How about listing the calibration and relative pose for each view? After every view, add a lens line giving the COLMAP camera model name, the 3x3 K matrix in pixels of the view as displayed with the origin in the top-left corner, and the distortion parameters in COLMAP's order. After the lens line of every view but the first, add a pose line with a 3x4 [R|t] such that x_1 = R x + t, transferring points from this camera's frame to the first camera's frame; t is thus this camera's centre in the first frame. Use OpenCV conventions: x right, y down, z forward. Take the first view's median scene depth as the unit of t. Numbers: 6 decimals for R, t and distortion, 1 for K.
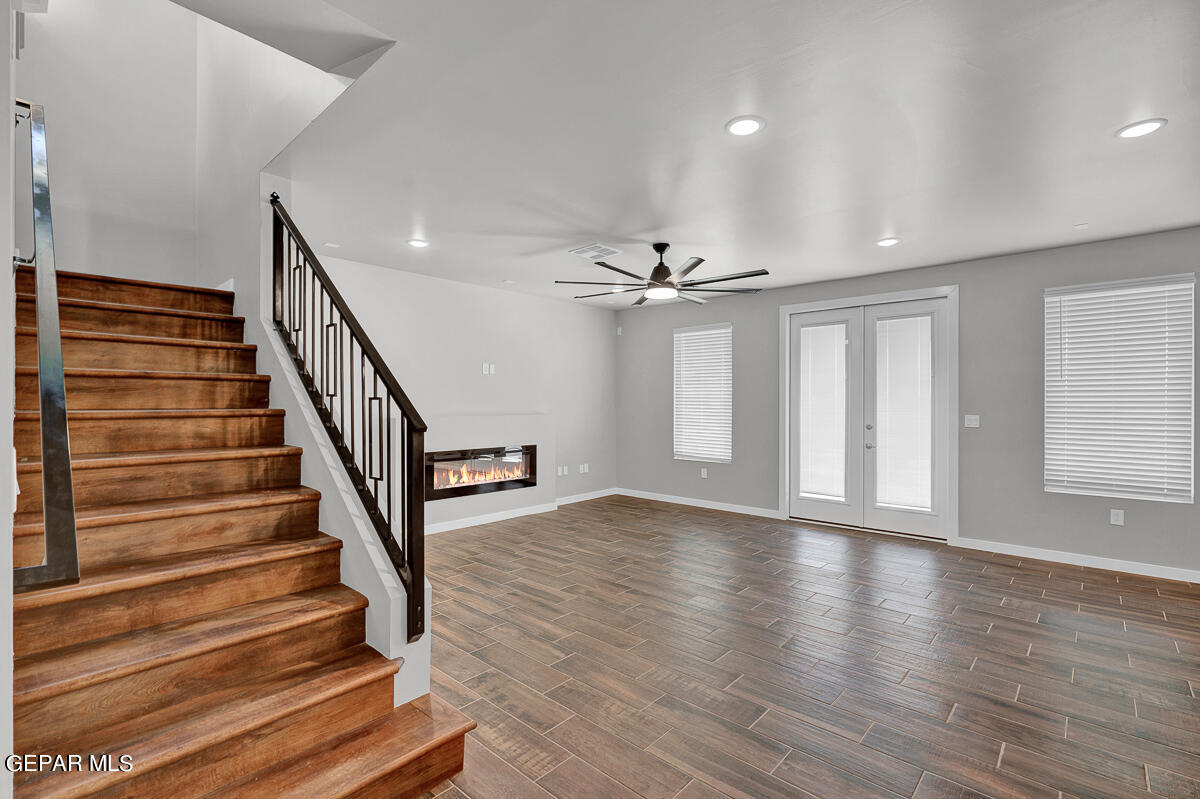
lens RADIAL K [[545.4, 0, 600.9], [0, 545.4, 403.3], [0, 0, 1]] dist [-0.000335, 0.000412]
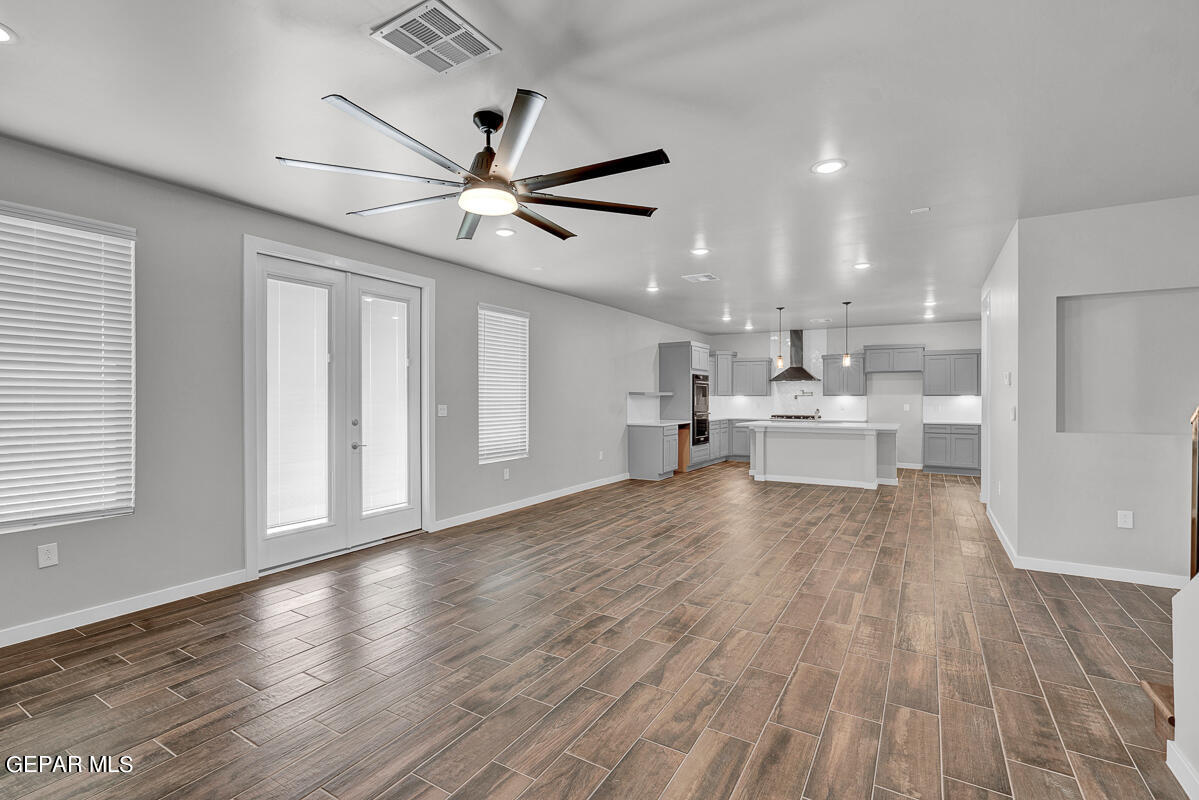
lens RADIAL K [[544.9, 0, 599.0], [0, 544.9, 399.3], [0, 0, 1]] dist [-0.000335, 0.000412]
pose [[-0.197380, -0.006742, 0.980304, -0.385395], [-0.000725, 0.999977, 0.006731, 0.002785], [-0.980327, 0.000618, -0.197380, 0.810245]]
